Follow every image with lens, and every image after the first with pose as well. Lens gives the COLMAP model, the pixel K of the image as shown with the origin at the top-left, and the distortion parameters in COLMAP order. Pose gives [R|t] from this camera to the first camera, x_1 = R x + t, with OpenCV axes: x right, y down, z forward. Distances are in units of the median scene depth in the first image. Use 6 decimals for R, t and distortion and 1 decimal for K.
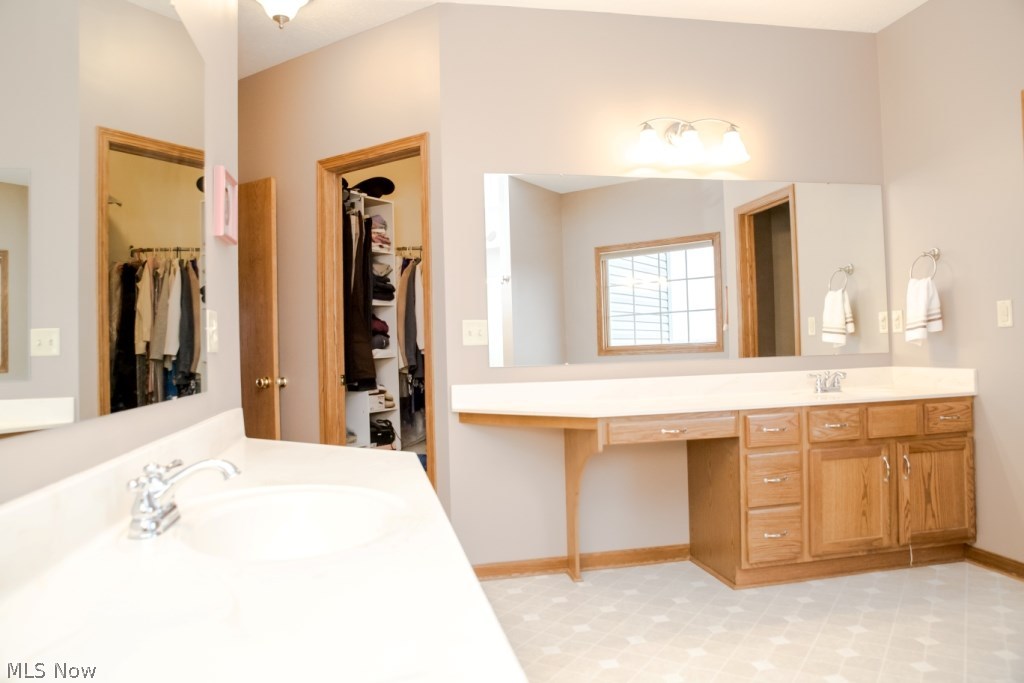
lens RADIAL K [[722.6, 0, 512.0], [0, 722.6, 341.5], [0, 0, 1]] dist [-0.086672, 0.049952]
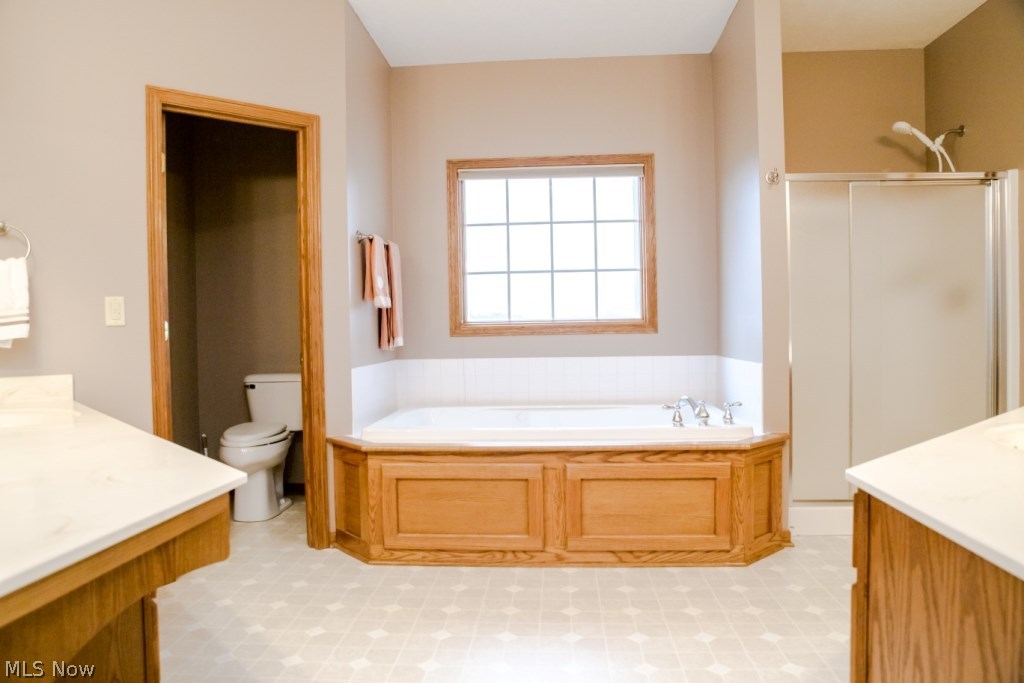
lens RADIAL K [[722.6, 0, 512.0], [0, 722.6, 341.5], [0, 0, 1]] dist [-0.086672, 0.049952]
pose [[0.839612, 0.016803, 0.542926, -0.172497], [-0.022114, 0.999750, 0.003257, 0.021726], [-0.542736, -0.014740, 0.839774, 0.473118]]
